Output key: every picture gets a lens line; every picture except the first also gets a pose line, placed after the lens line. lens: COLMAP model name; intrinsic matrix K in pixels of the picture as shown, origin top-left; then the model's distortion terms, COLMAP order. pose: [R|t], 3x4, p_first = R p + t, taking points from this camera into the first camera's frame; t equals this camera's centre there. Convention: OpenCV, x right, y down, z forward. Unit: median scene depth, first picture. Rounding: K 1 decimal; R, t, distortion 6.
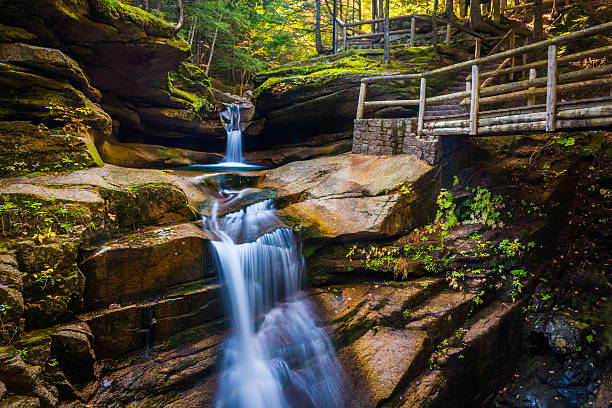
lens RADIAL K [[508.9, 0, 306.0], [0, 508.9, 204.0], [0, 0, 1]] dist [0.048742, 0.007250]
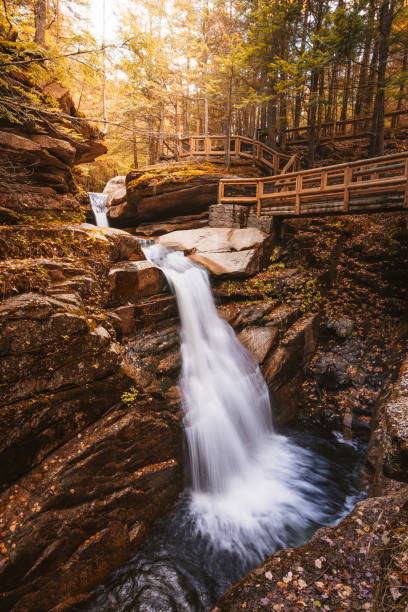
lens RADIAL K [[415.4, 0, 204.0], [0, 415.4, 306.0], [0, 0, 1]] dist [0.045757, 0.005800]
pose [[0.958108, -0.016594, 0.285926, -0.360039], [0.005261, 0.999171, 0.040357, 0.106790], [-0.286358, -0.037162, 0.957402, -0.247211]]
